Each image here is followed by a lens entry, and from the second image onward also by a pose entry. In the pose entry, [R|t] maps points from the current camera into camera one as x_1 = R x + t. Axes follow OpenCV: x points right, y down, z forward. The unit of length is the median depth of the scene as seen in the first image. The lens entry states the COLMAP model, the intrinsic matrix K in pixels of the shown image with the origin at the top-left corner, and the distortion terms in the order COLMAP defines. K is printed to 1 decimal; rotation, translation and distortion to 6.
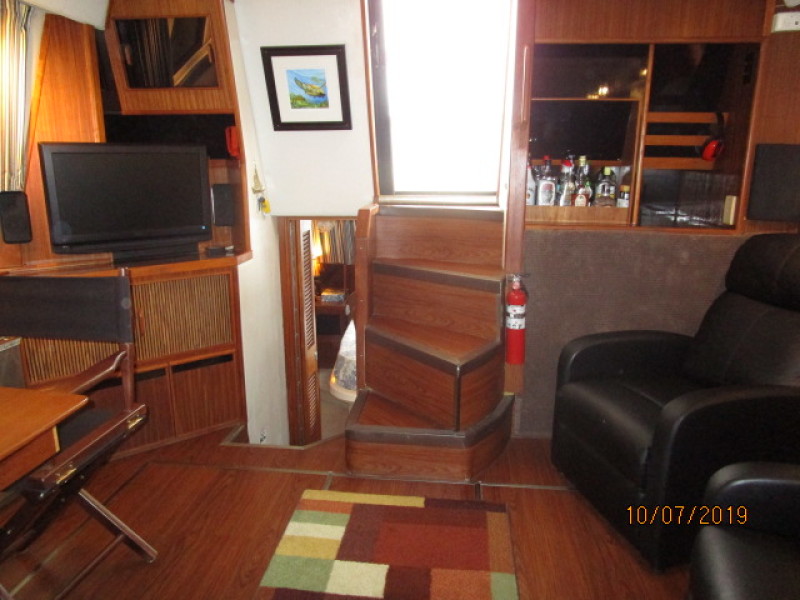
lens RADIAL K [[566.5, 0, 399.3], [0, 566.5, 299.2], [0, 0, 1]] dist [-0.028201, 0.003374]
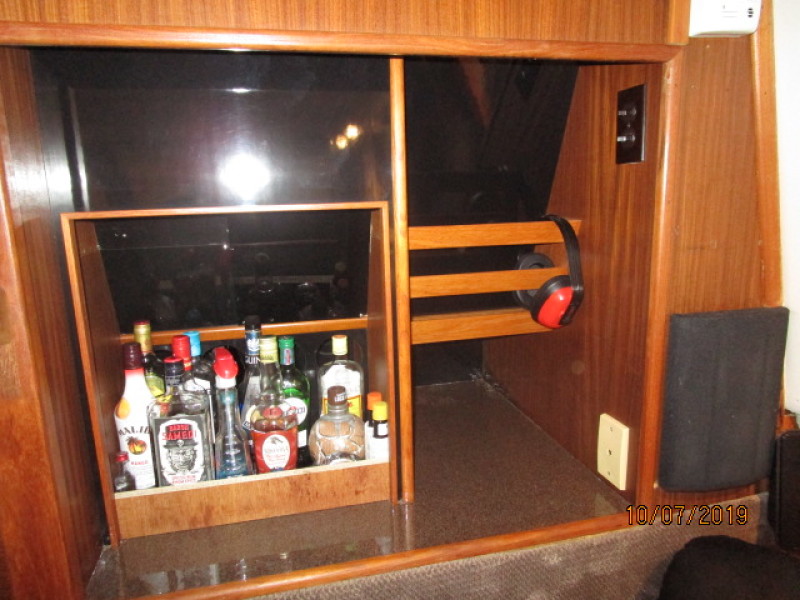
lens RADIAL K [[566.5, 0, 398.6], [0, 566.5, 301.3], [0, 0, 1]] dist [-0.028201, 0.003374]
pose [[0.926529, -0.104595, 0.361391, 0.276780], [0.121861, 0.992226, -0.025252, -0.262810], [-0.355940, 0.067436, 0.932072, 0.610585]]
